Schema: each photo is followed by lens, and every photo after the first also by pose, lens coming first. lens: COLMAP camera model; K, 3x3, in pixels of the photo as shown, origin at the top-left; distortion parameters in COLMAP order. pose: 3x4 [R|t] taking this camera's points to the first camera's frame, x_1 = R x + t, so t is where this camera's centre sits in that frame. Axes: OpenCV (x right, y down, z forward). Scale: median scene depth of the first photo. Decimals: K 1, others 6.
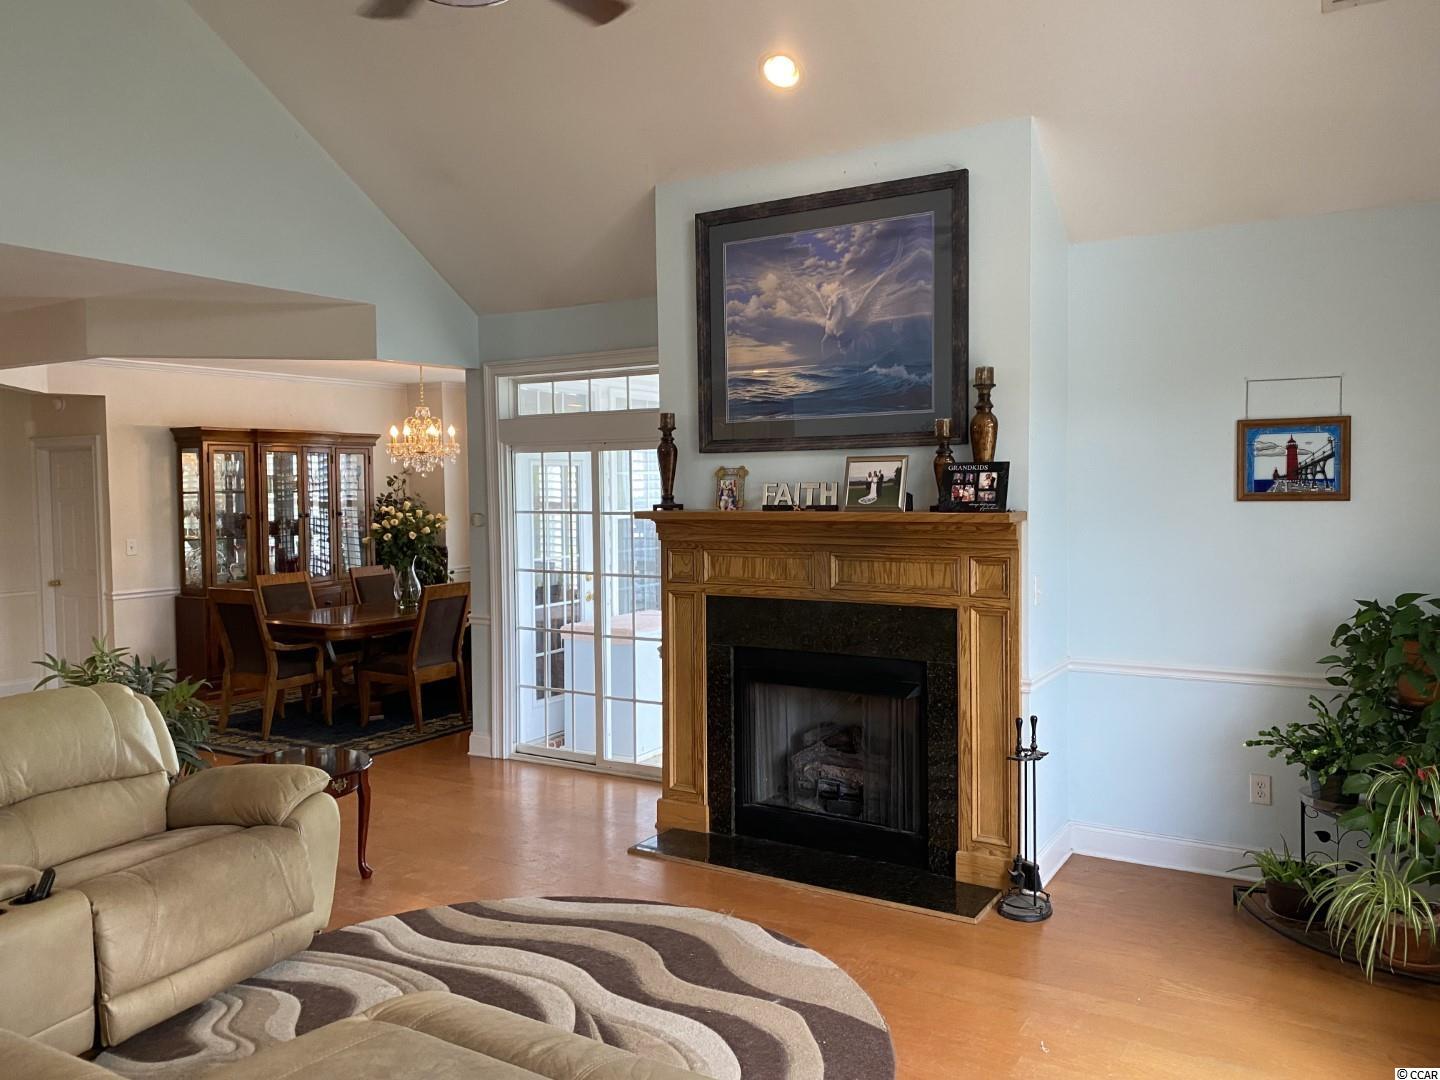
lens RADIAL K [[1099.4, 0, 711.5], [0, 1099.4, 543.1], [0, 0, 1]] dist [0.025510, -0.030740]
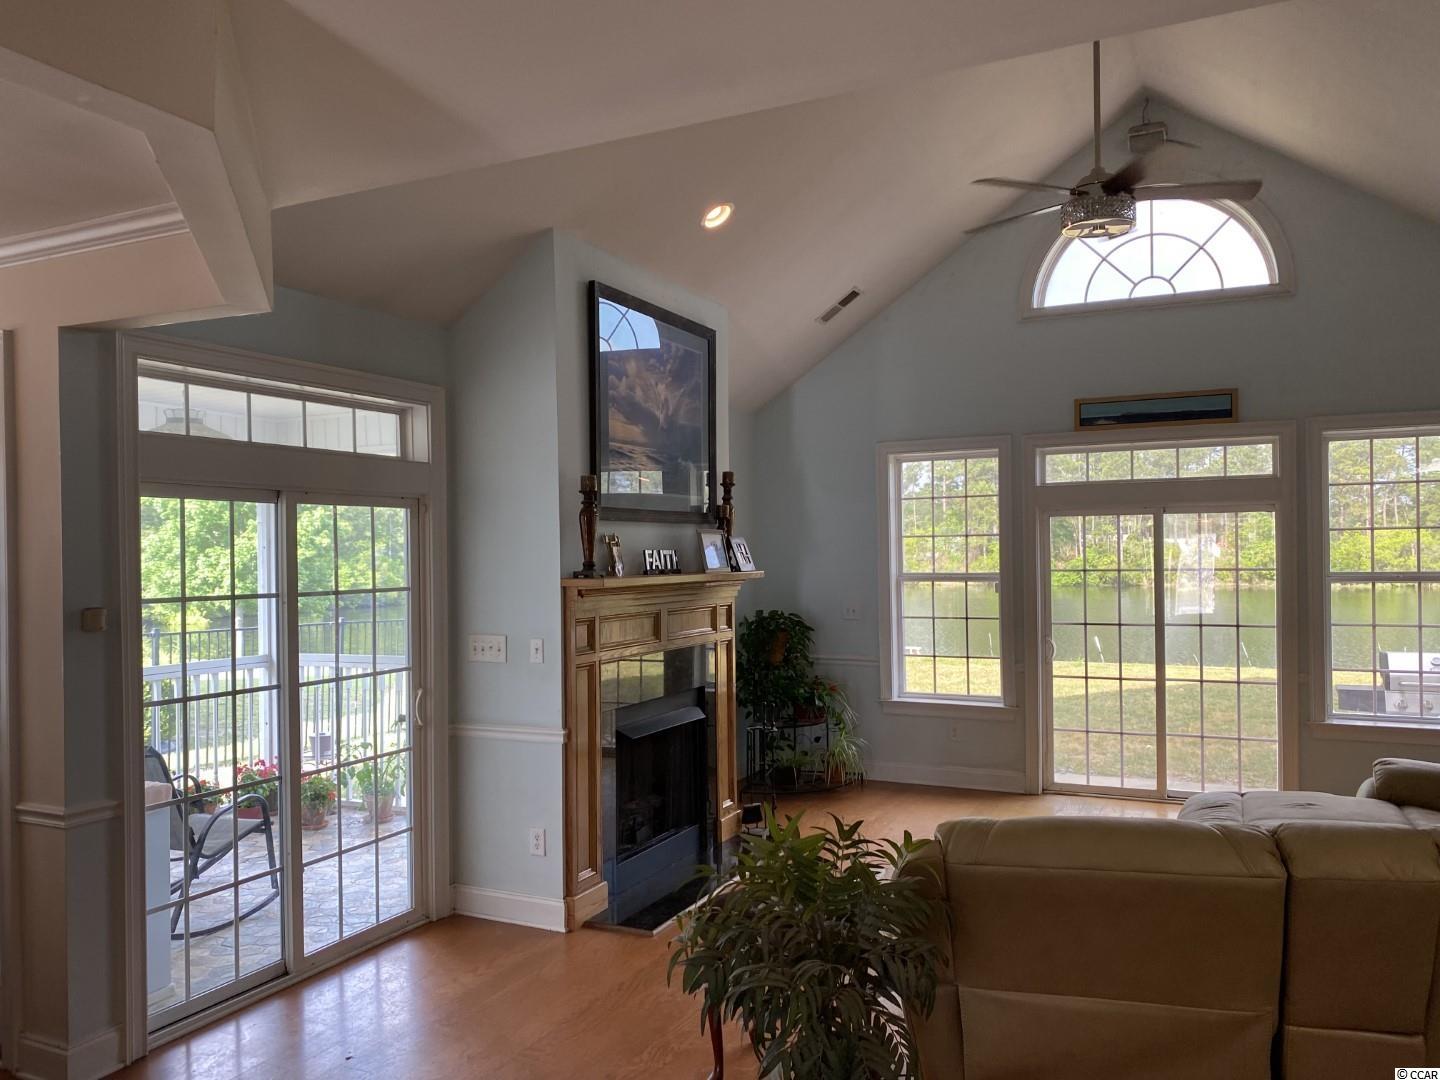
lens RADIAL K [[1106.7, 0, 725.1], [0, 1106.7, 545.6], [0, 0, 1]] dist [0.067161, -0.096373]
pose [[-0.125738, 0.022879, 0.991800, -1.067517], [0.070874, 0.997387, -0.014023, -0.037870], [-0.989529, 0.068530, -0.127031, 1.071517]]
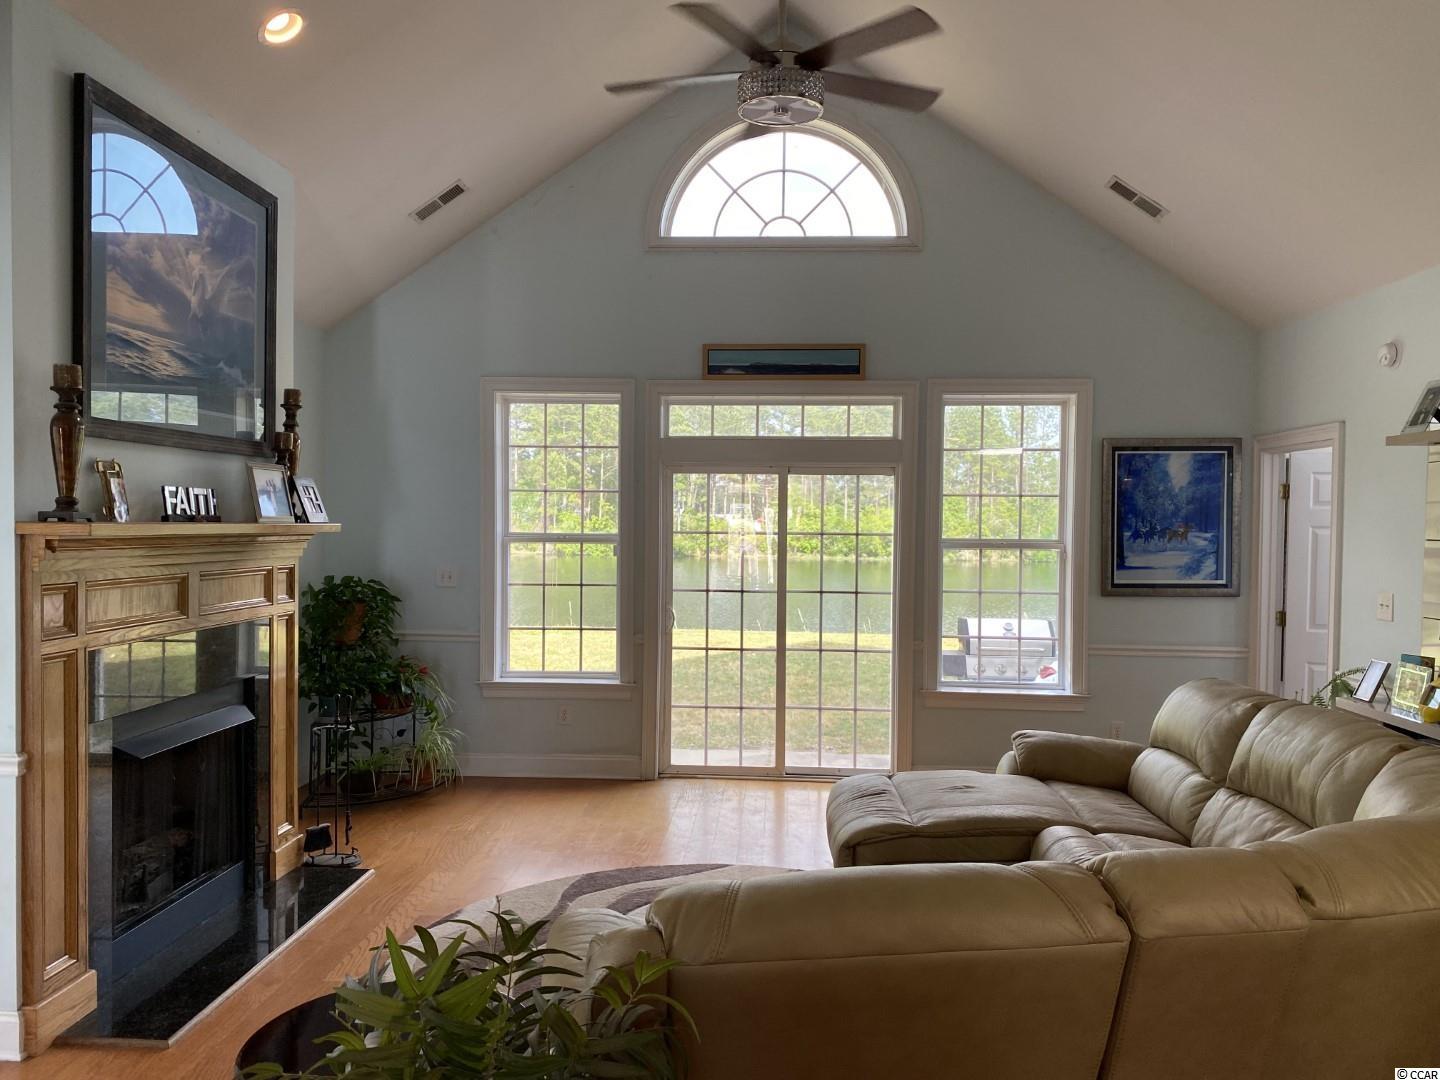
lens RADIAL K [[1099.4, 0, 711.5], [0, 1099.4, 543.1], [0, 0, 1]] dist [0.025510, -0.030740]
pose [[-0.481870, -0.006224, 0.876221, -0.808970], [0.047842, 0.998296, 0.033402, -0.022436], [-0.874936, 0.058015, -0.480751, 1.048671]]
